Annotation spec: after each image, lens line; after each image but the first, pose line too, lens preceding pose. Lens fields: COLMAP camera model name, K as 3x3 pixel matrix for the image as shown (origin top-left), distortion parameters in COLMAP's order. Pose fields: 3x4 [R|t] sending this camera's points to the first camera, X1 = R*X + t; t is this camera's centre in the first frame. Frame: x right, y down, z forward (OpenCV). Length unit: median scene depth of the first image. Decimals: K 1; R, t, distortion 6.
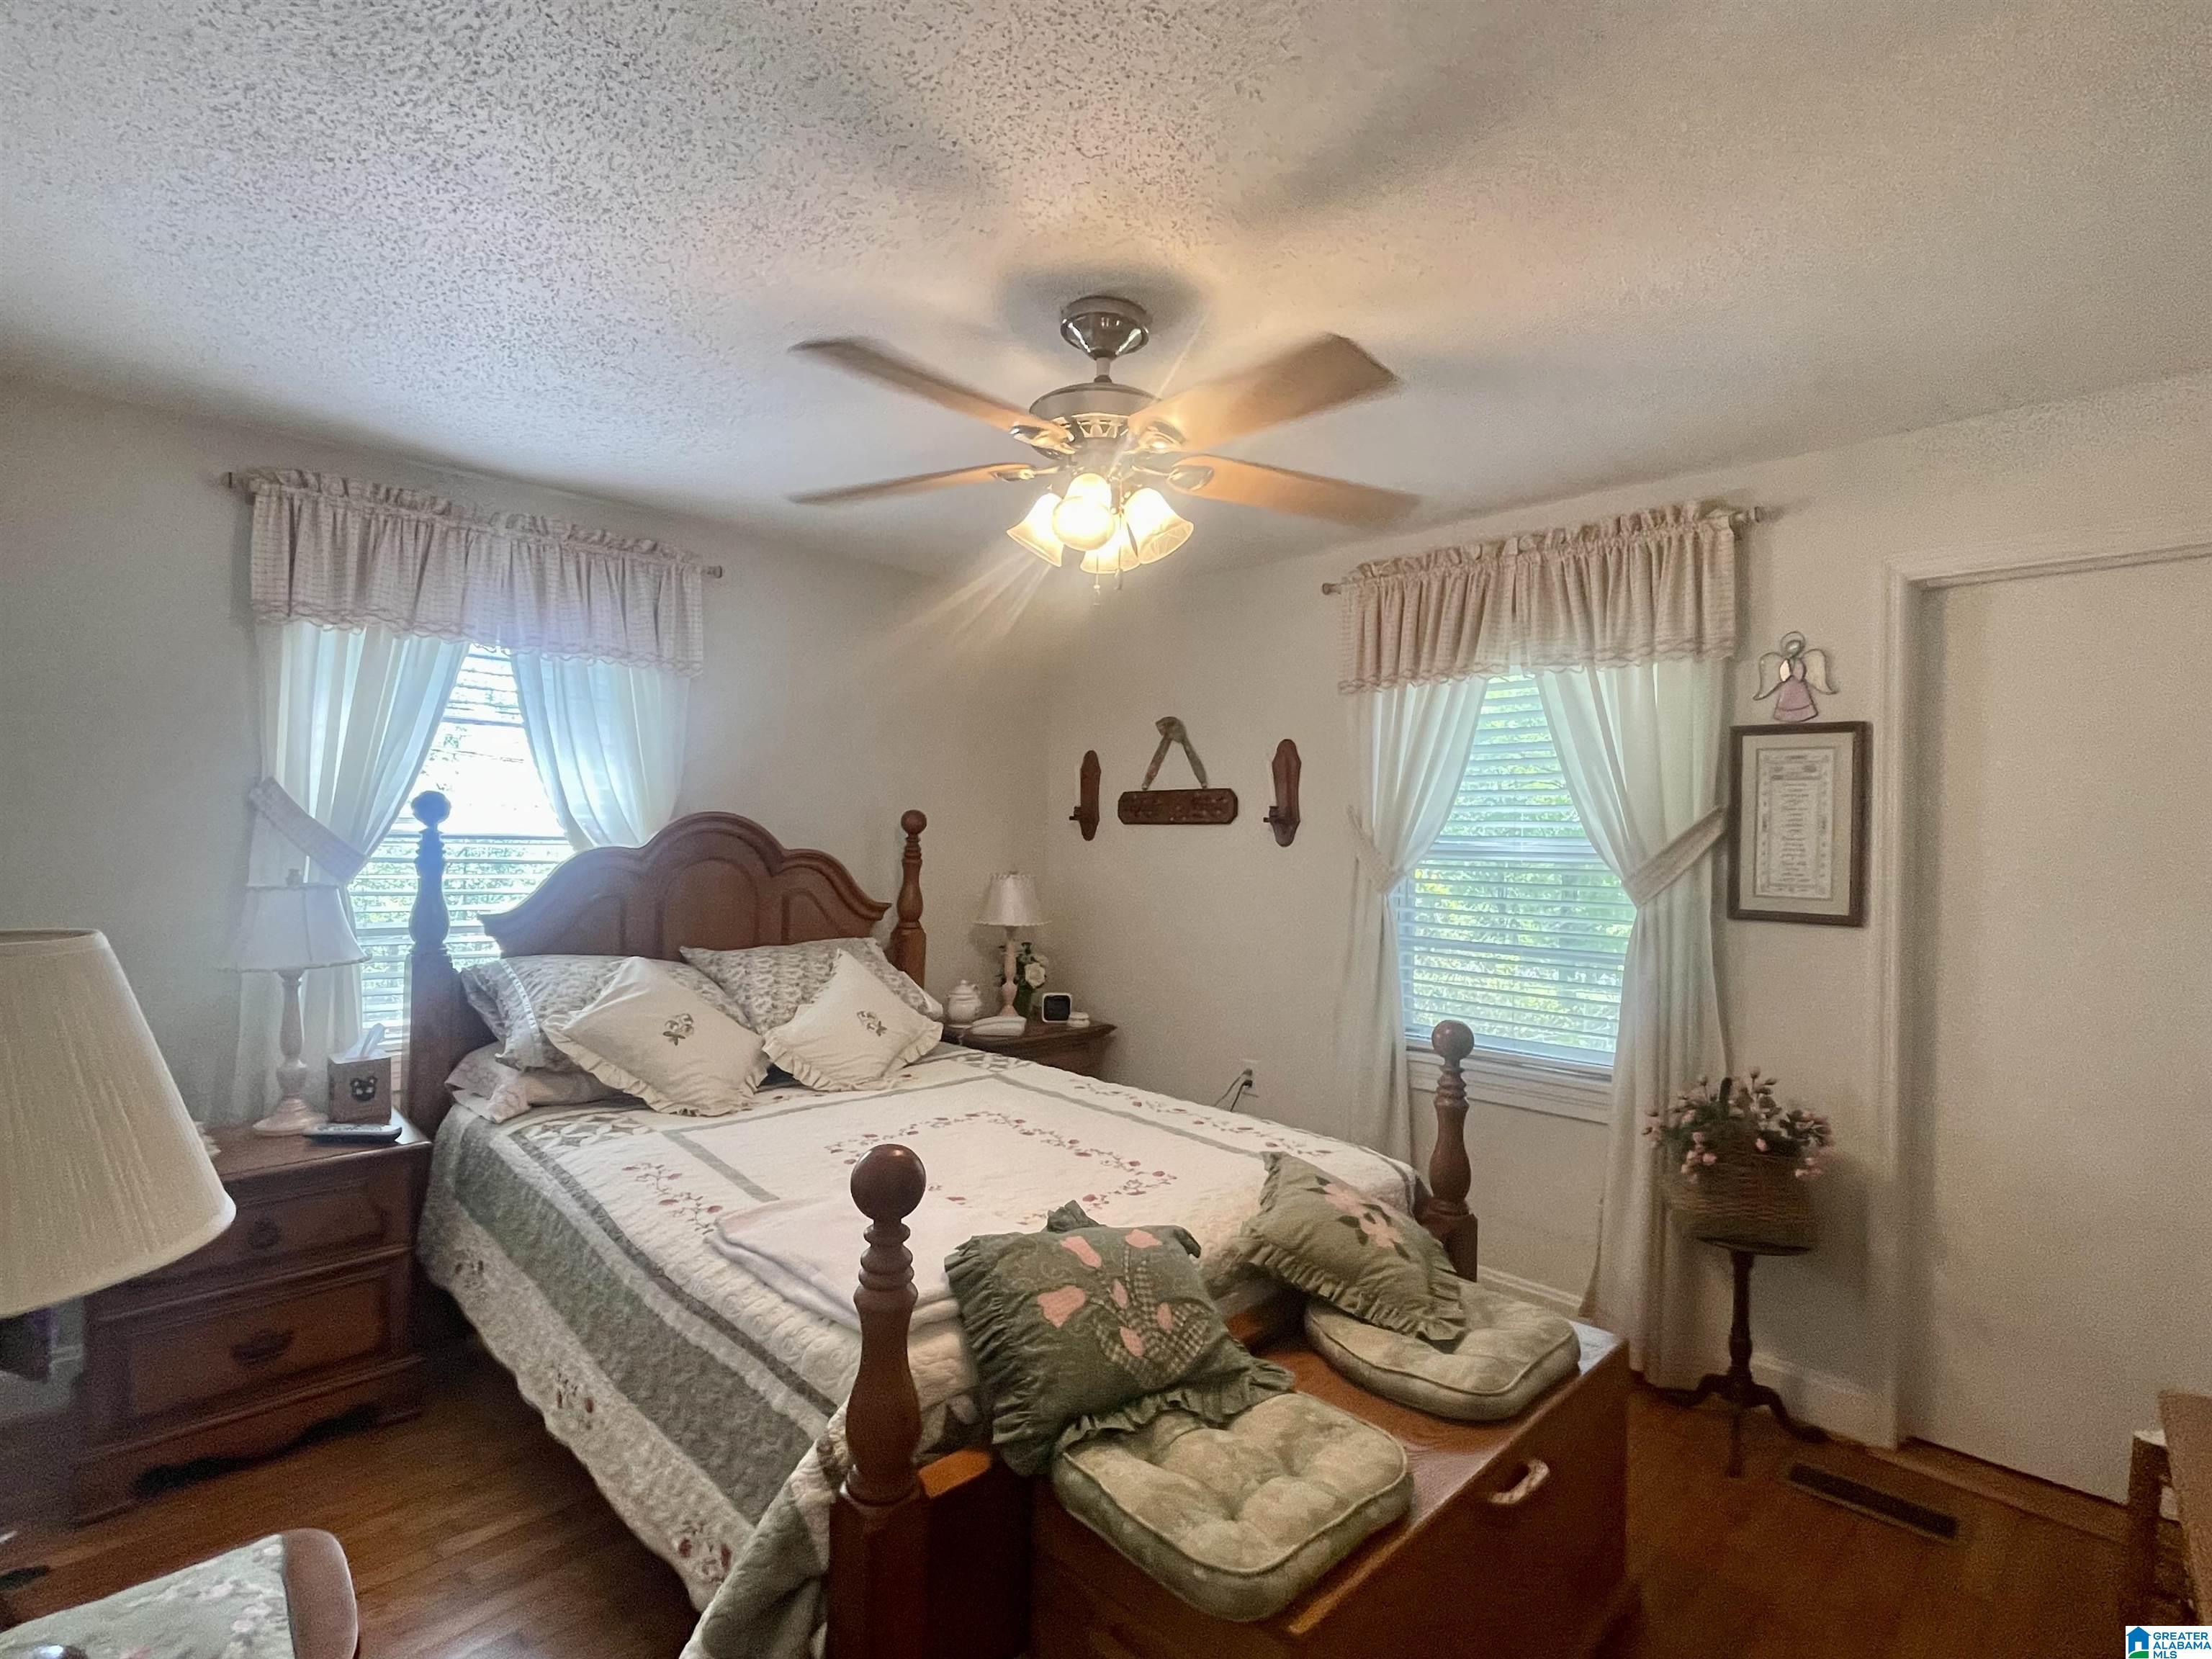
lens RADIAL K [[1096.3, 0, 1098.5], [0, 1096.3, 841.7], [0, 0, 1]] dist [0.003961, -0.000488]
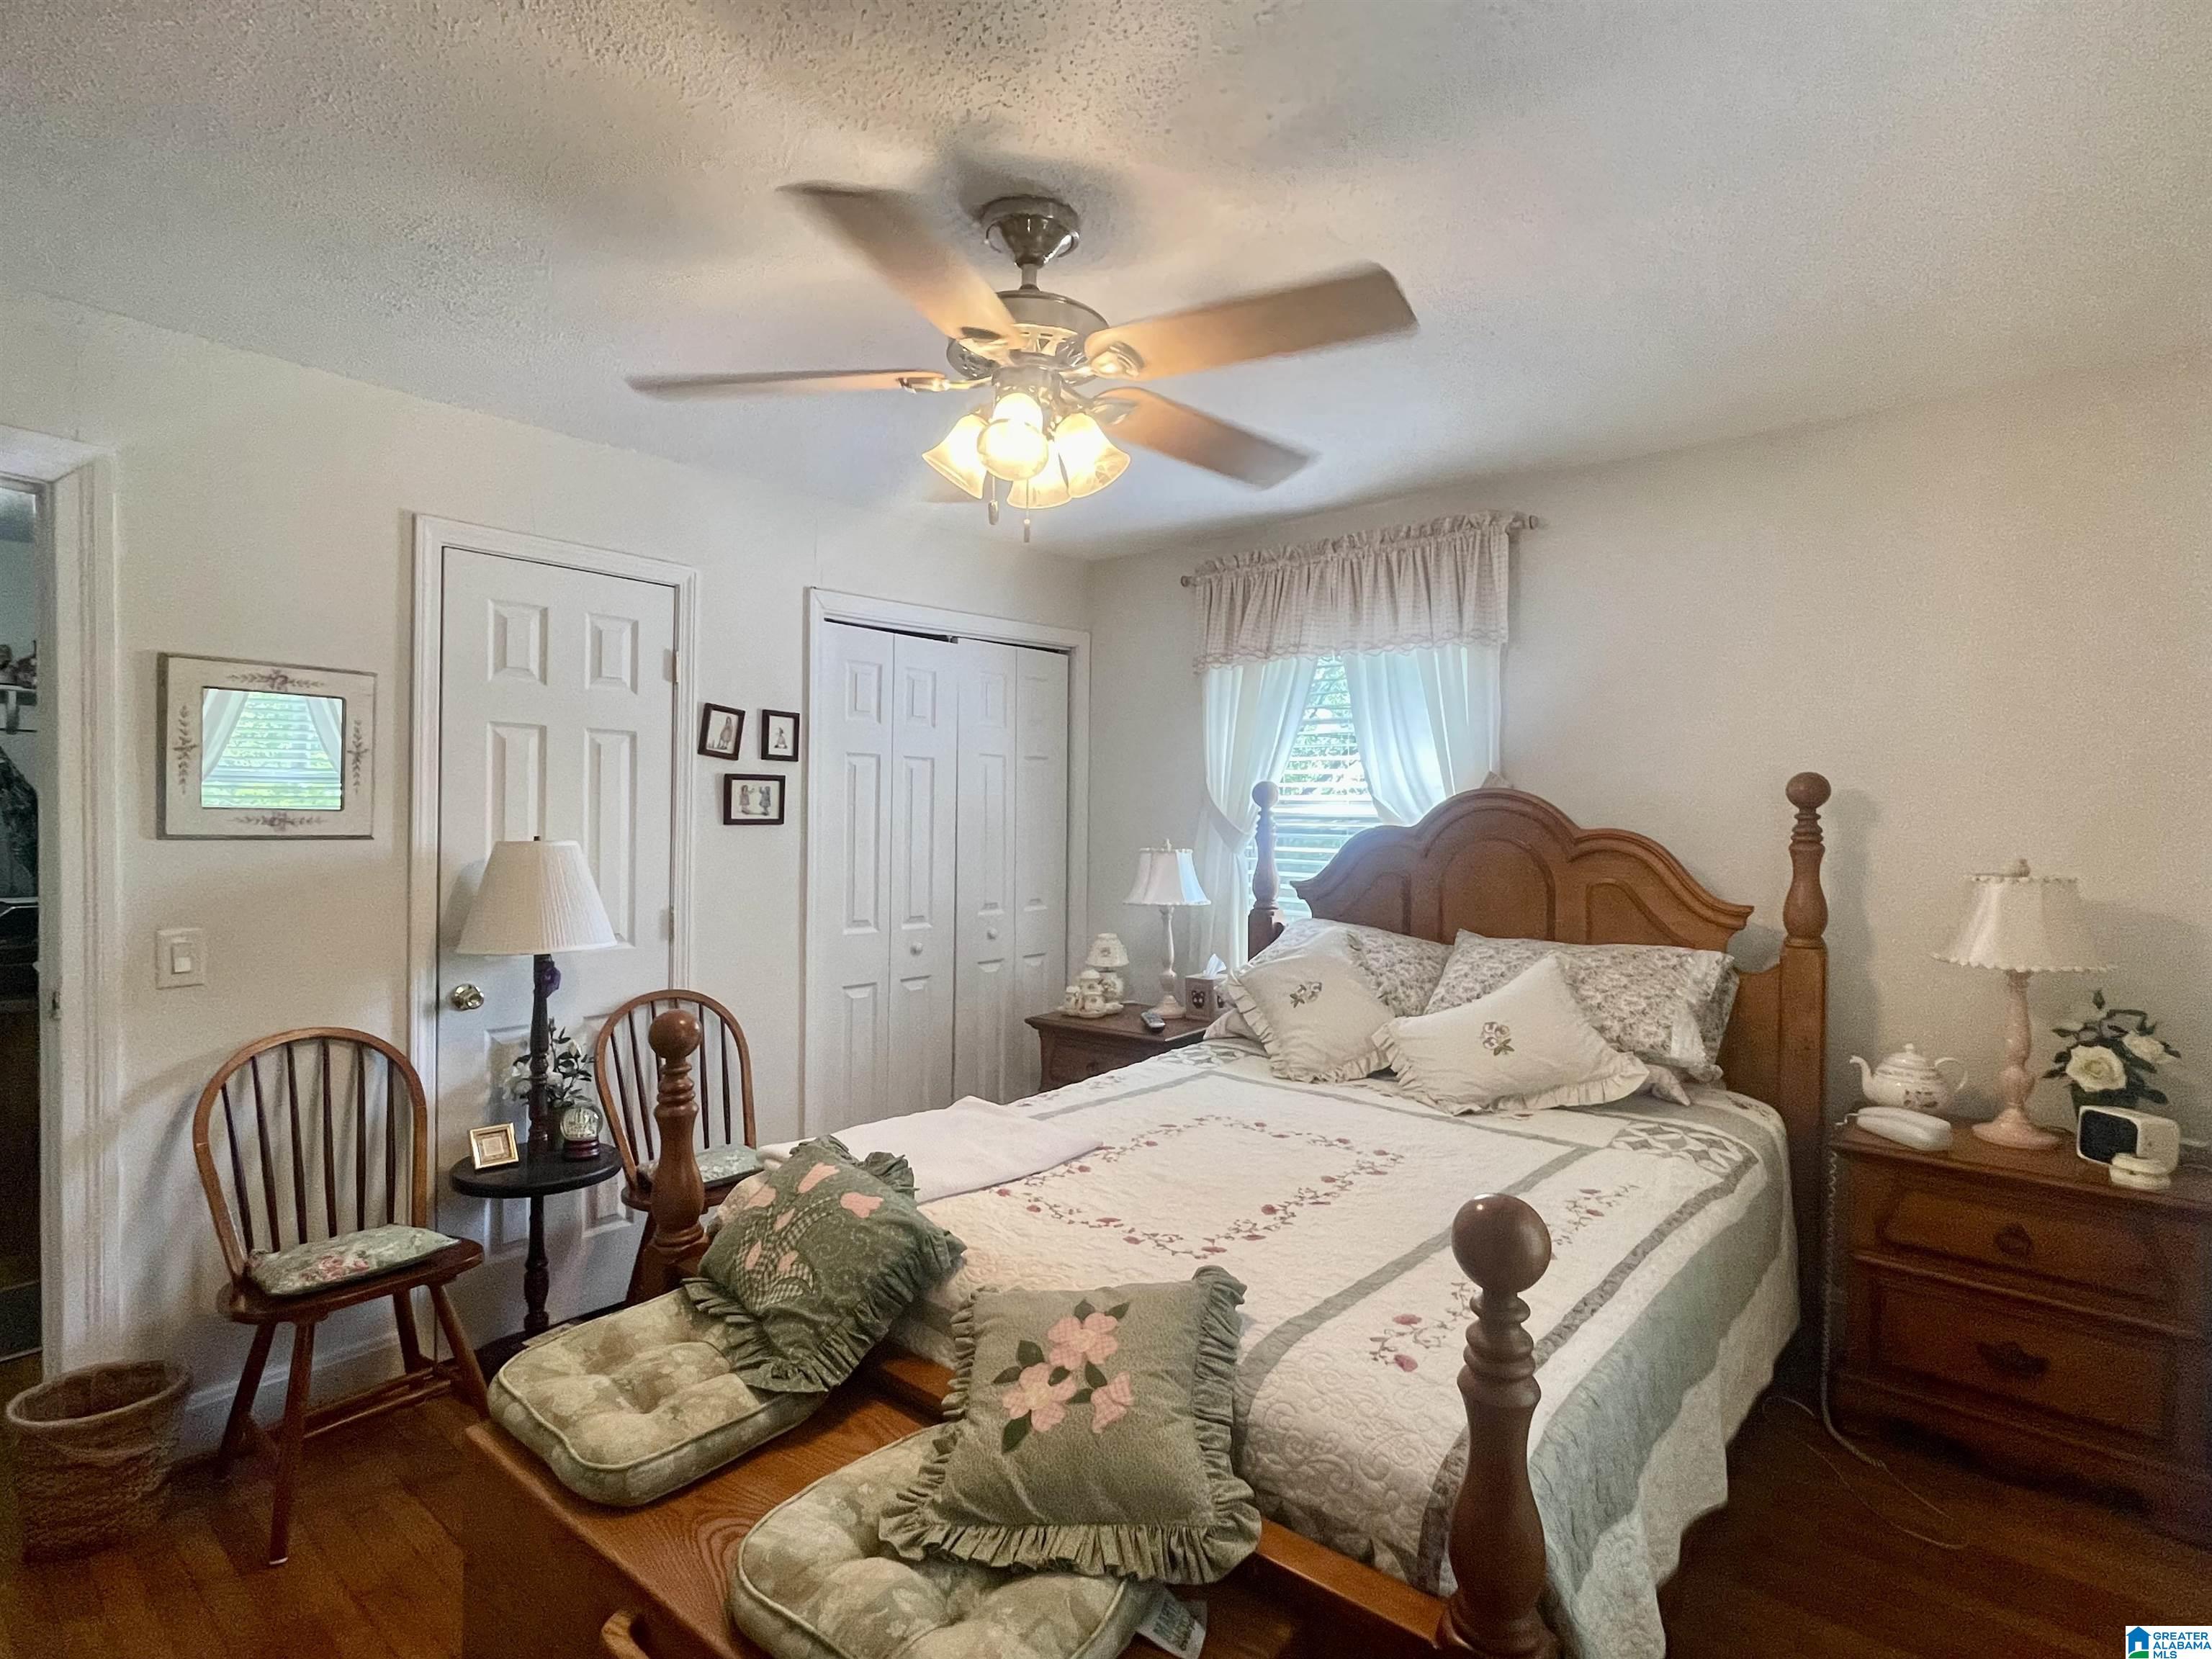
lens RADIAL K [[1096.3, 0, 1098.5], [0, 1096.3, 841.7], [0, 0, 1]] dist [0.003961, -0.000488]
pose [[0.084716, 0.006677, -0.996383, 0.688112], [-0.007921, 0.999950, 0.006028, 0.018733], [0.996374, 0.007382, 0.084764, 0.744888]]
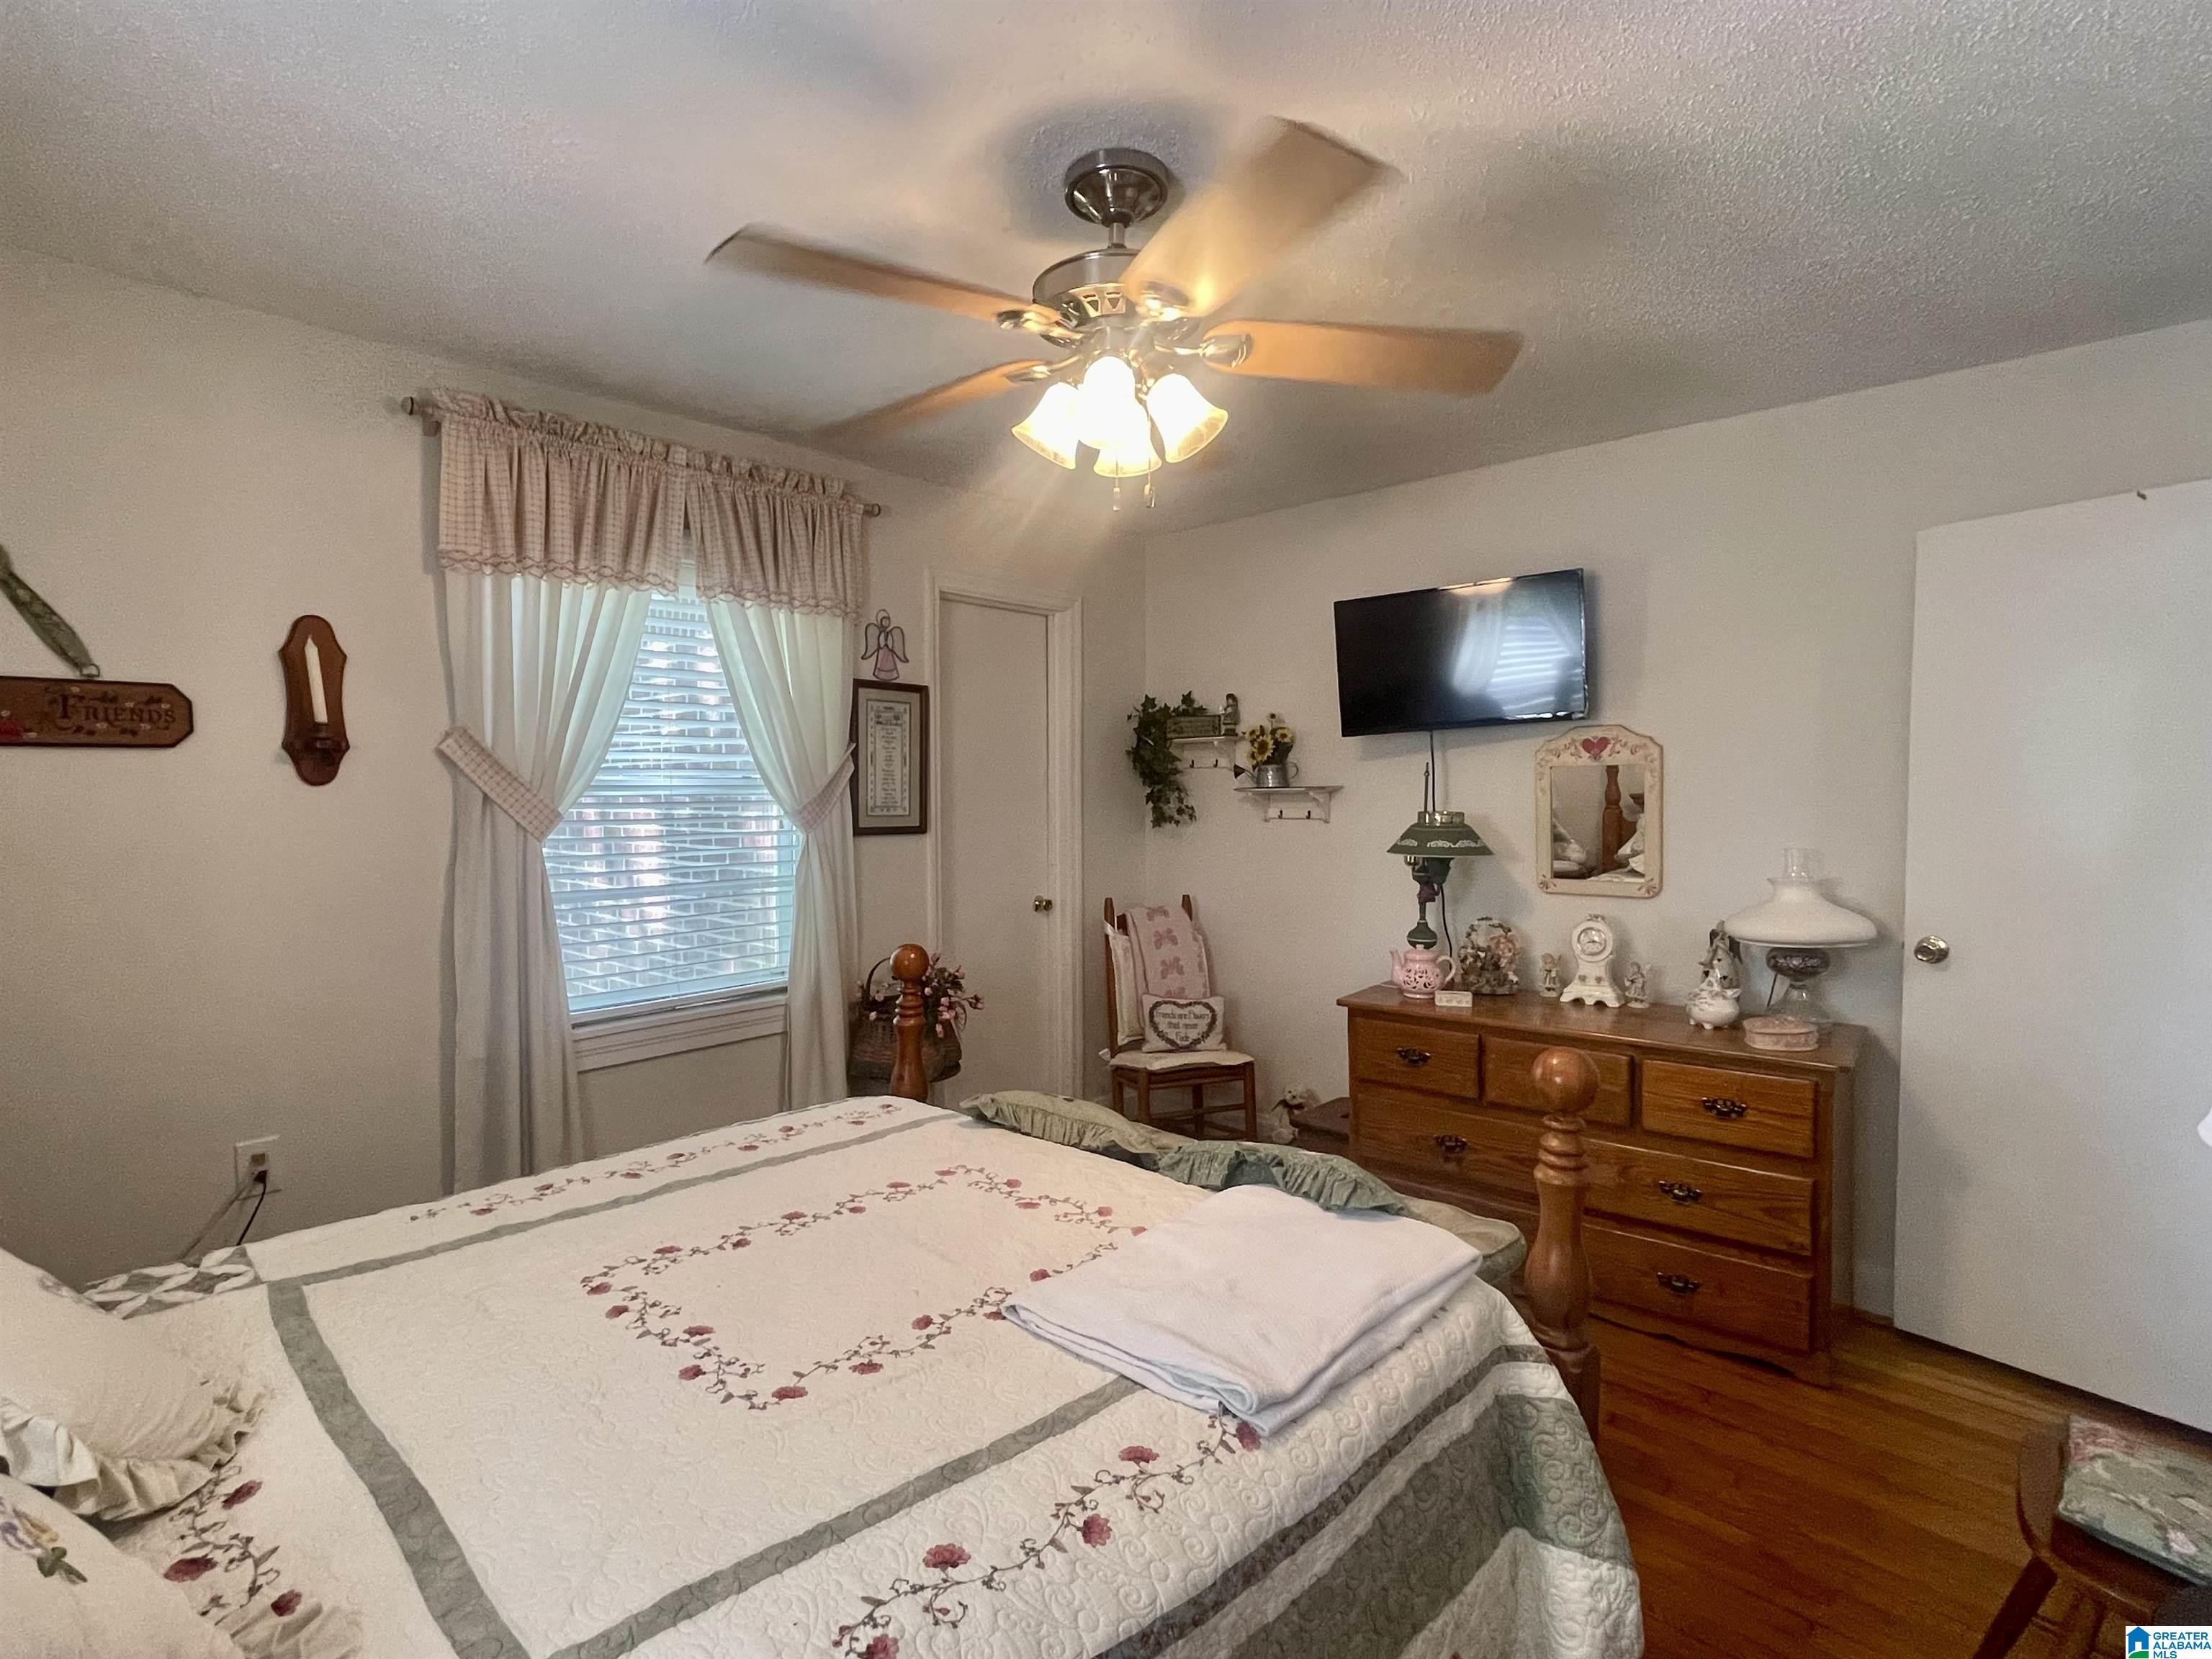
lens RADIAL K [[1096.3, 0, 1098.5], [0, 1096.3, 841.7], [0, 0, 1]] dist [0.003961, -0.000488]
pose [[-0.046708, -0.071544, 0.996343, -0.675528], [0.000255, 0.997431, 0.071634, -0.011642], [-0.998909, 0.003600, -0.046570, 0.800752]]
